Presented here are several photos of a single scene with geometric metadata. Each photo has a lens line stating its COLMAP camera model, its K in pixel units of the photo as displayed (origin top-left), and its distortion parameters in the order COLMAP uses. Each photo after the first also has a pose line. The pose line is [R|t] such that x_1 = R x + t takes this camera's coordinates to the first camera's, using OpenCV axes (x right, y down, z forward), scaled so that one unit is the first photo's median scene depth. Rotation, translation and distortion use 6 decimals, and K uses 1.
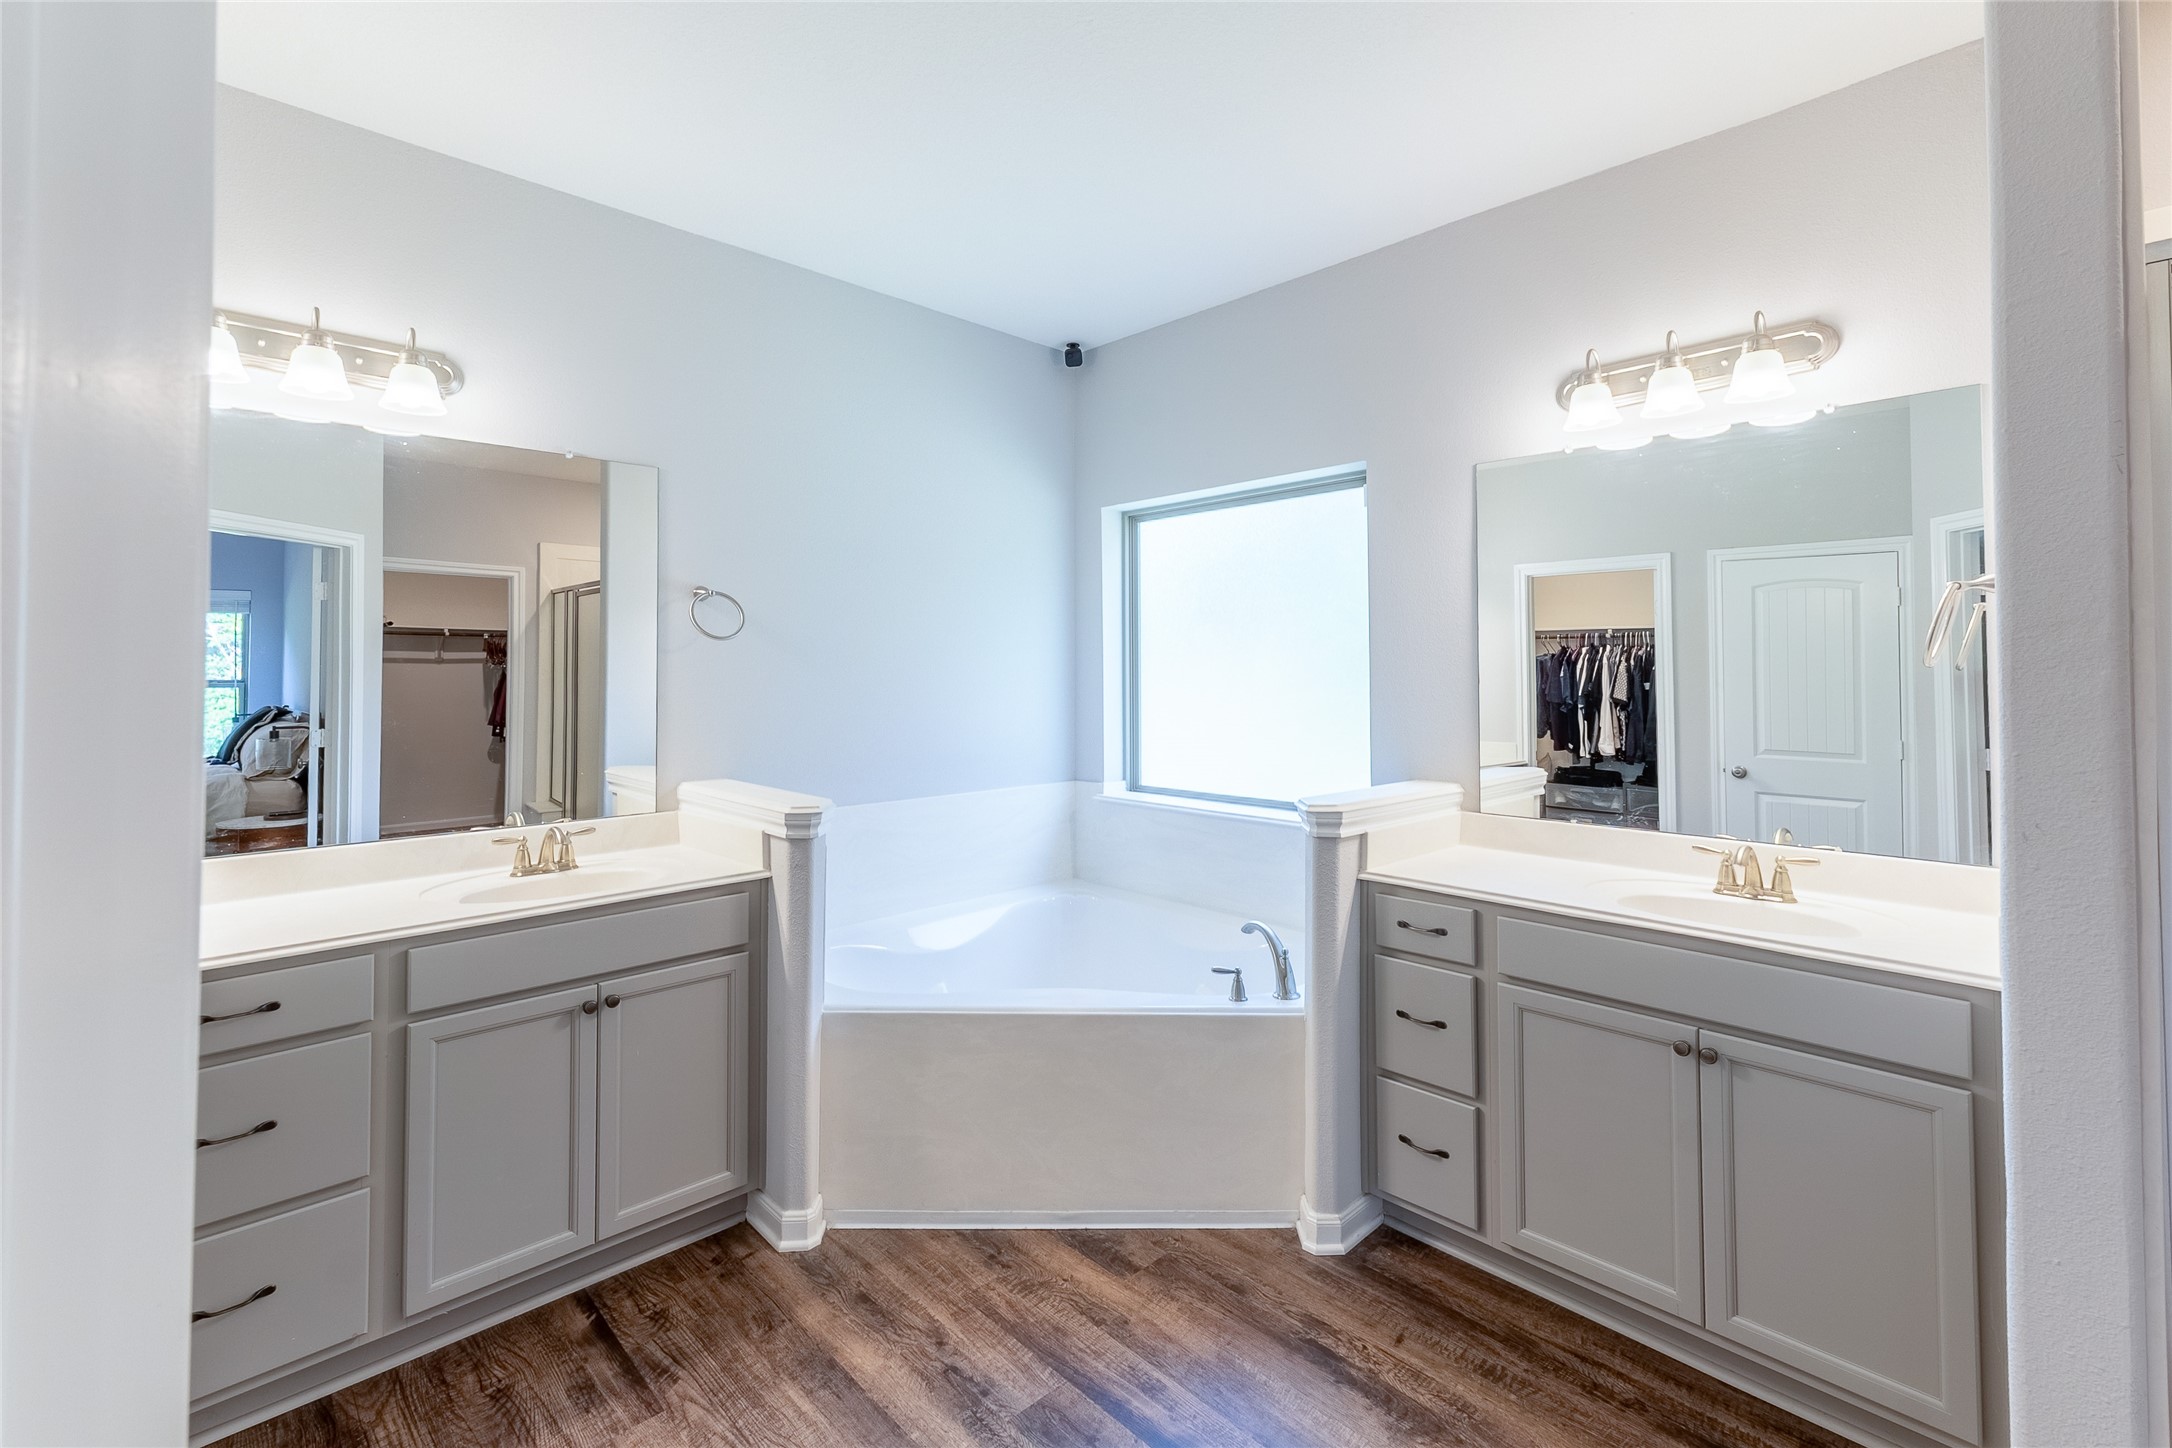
lens RADIAL K [[937.5, 0, 1078.0], [0, 937.5, 669.5], [0, 0, 1]] dist [0.004712, 0.000703]
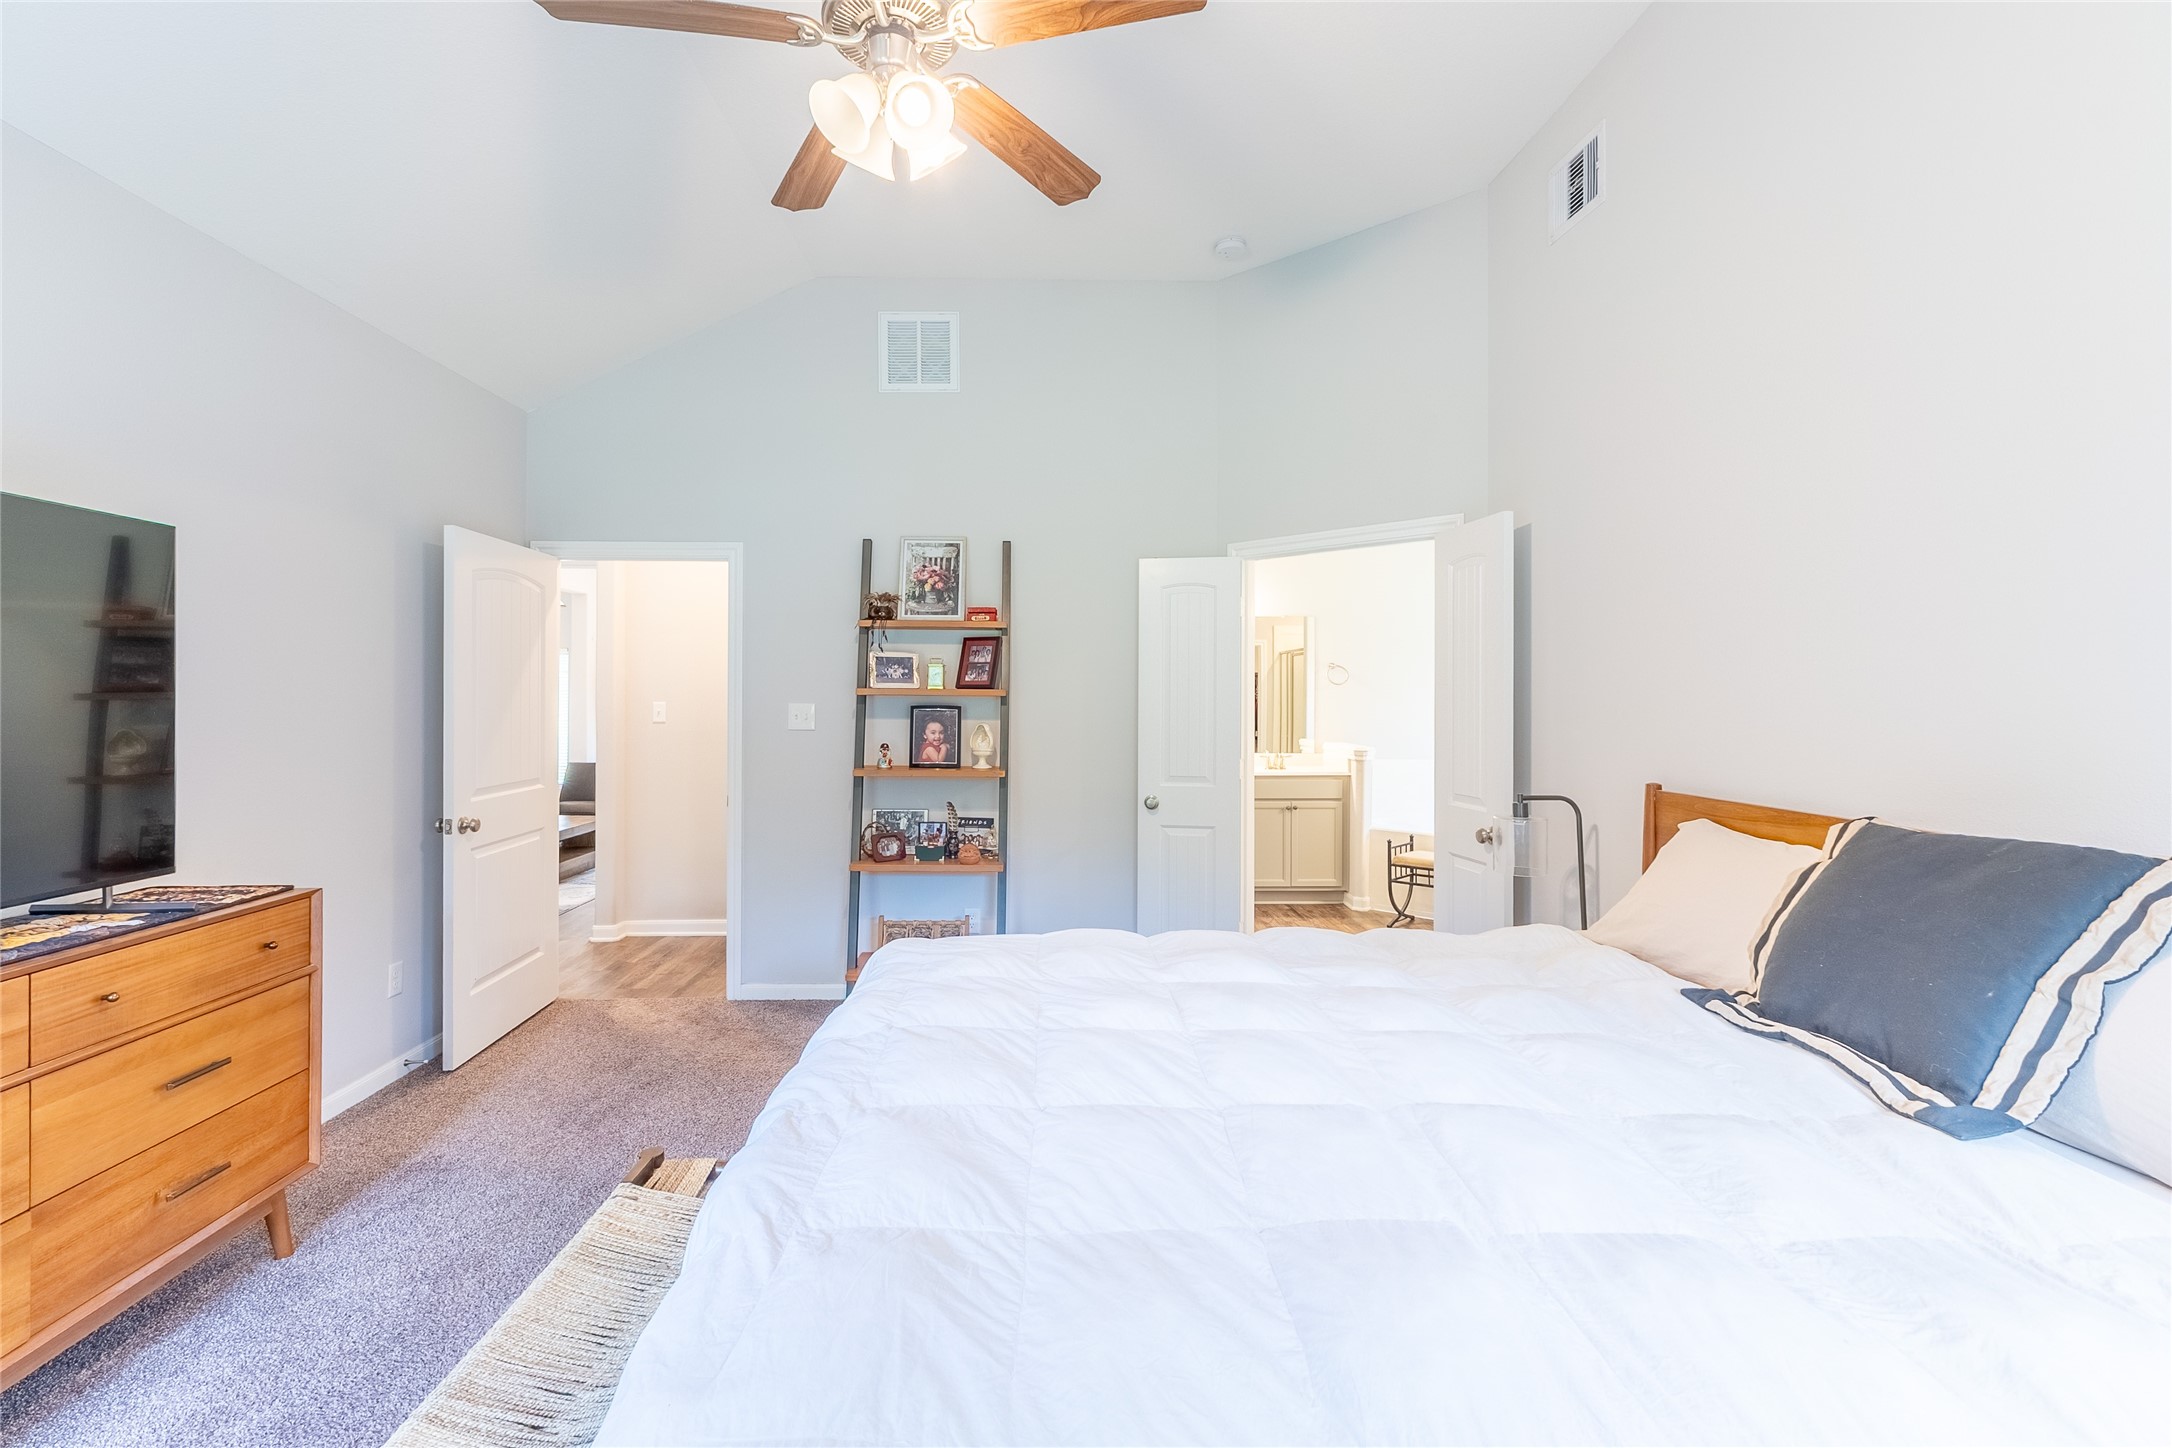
lens RADIAL K [[937.5, 0, 1072.9], [0, 937.5, 689.2], [0, 0, 1]] dist [0.004712, 0.000703]
pose [[0.743801, -0.007253, -0.668362, 0.959819], [0.001764, 0.999959, -0.008888, -0.000856], [0.668399, 0.005432, 0.743783, -1.672599]]
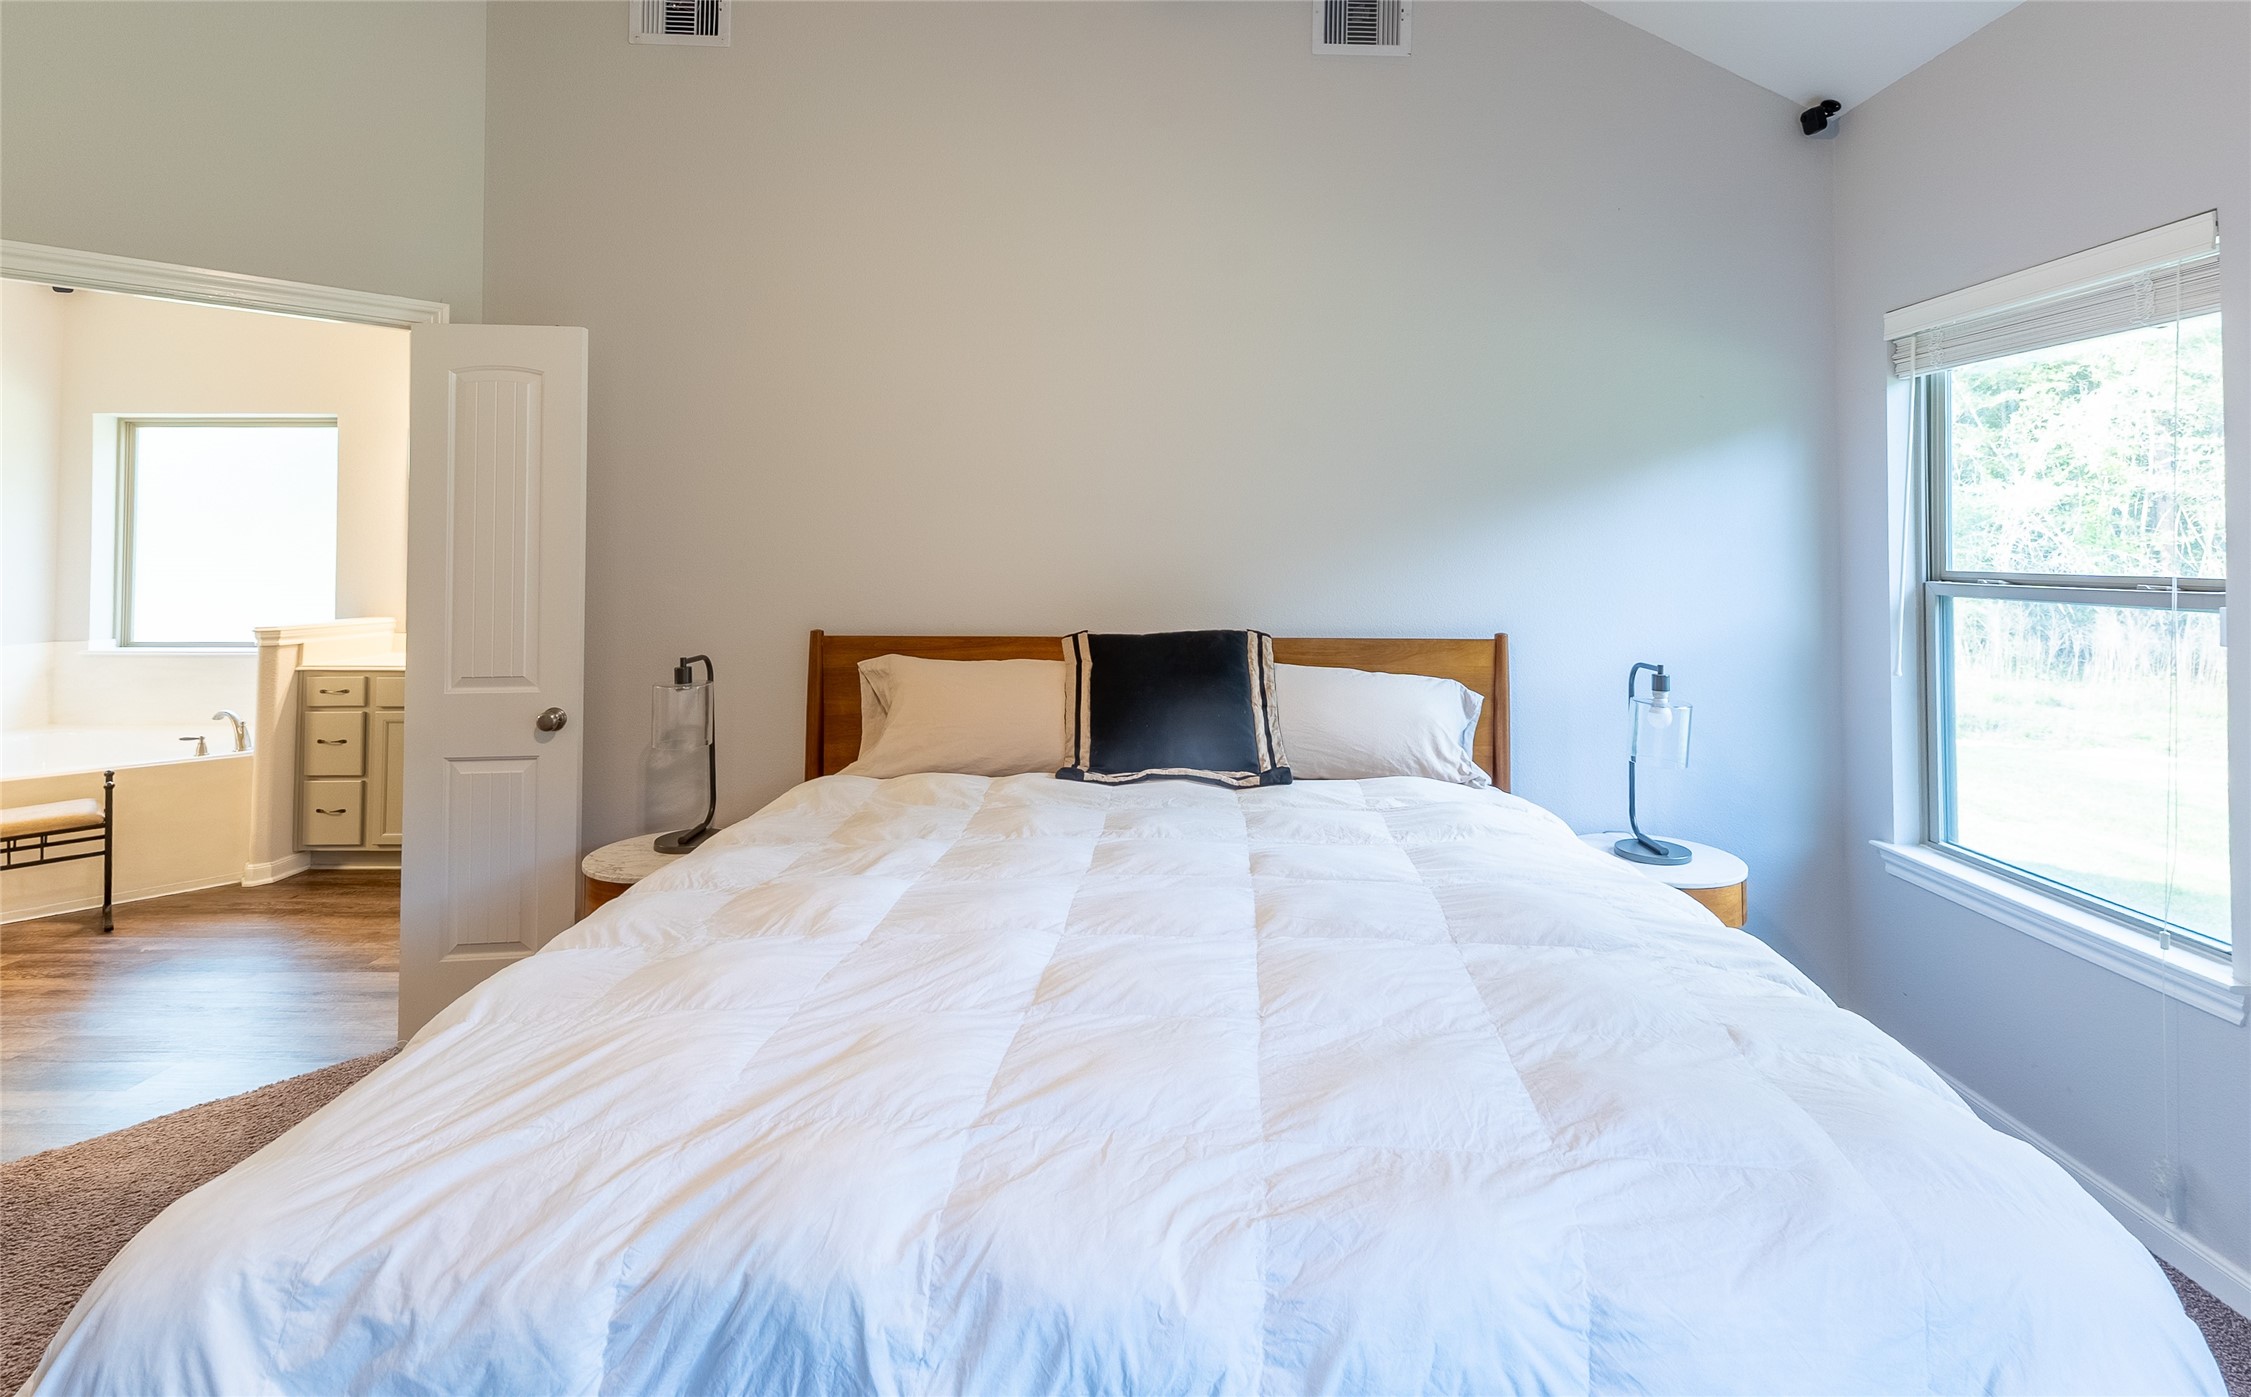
lens RADIAL K [[1037.4, 0, 1142.7], [0, 1037.4, 522.4], [0, 0, 1]] dist [0.000767, 0.000481]
pose [[0.690027, 0.019553, 0.723520, -0.013812], [-0.002142, 0.999686, -0.024974, -0.003845], [-0.723781, 0.015683, 0.689852, -1.594694]]
